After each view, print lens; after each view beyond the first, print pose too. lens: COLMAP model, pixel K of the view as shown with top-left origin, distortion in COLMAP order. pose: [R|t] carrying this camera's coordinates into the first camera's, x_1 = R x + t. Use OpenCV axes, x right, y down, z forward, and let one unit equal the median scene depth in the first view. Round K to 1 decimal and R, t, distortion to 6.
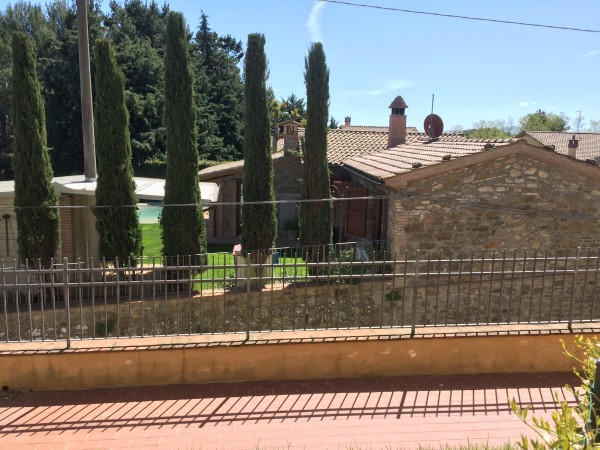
lens RADIAL K [[517.2, 0, 303.1], [0, 517.2, 225.5], [0, 0, 1]] dist [0.048473, -0.027808]
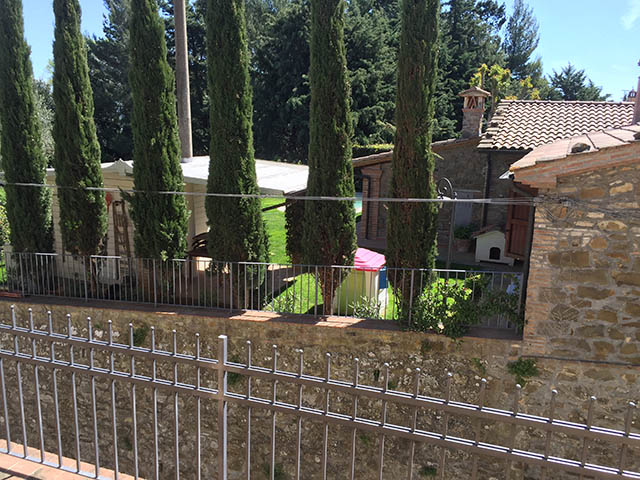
lens RADIAL K [[551.7, 0, 318.0], [0, 551.7, 237.8], [0, 0, 1]] dist [0.048473, -0.027808]
pose [[0.889627, 0.092423, -0.447239, 0.238915], [-0.077154, 0.995647, 0.052282, -0.028563], [0.450124, -0.012005, 0.892885, 0.324975]]
